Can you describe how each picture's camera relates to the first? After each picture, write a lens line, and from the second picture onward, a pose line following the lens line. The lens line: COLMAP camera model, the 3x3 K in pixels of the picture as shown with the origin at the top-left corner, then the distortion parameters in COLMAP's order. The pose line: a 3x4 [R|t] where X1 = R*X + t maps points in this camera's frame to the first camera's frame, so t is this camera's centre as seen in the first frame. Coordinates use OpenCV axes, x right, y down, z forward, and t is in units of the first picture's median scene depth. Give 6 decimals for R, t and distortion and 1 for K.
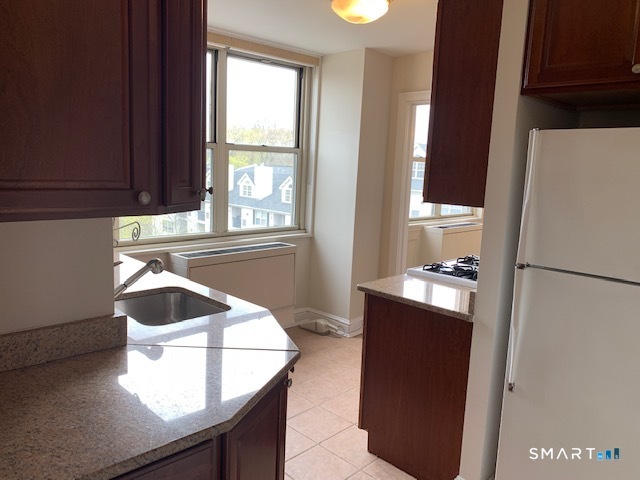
lens RADIAL K [[481.5, 0, 321.0], [0, 481.5, 225.5], [0, 0, 1]] dist [0.072428, 0.000451]
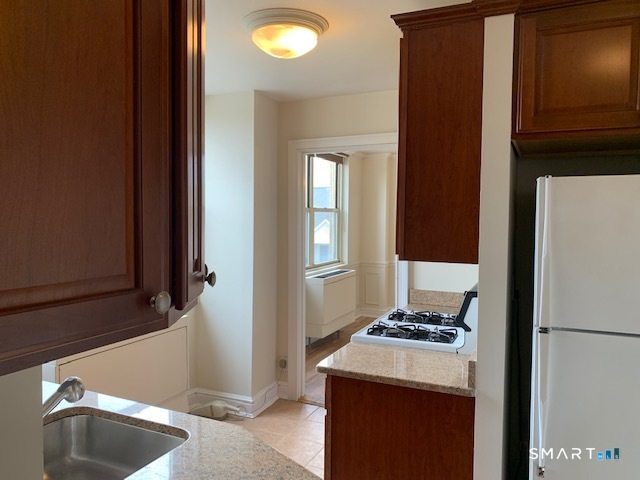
lens RADIAL K [[489.5, 0, 318.6], [0, 489.5, 235.0], [0, 0, 1]] dist [0.065259, -0.100685]
pose [[0.942933, -0.049045, 0.329352, -0.196462], [0.075192, 0.994908, -0.067119, -0.043224], [-0.324383, 0.088054, 0.941819, 0.210444]]
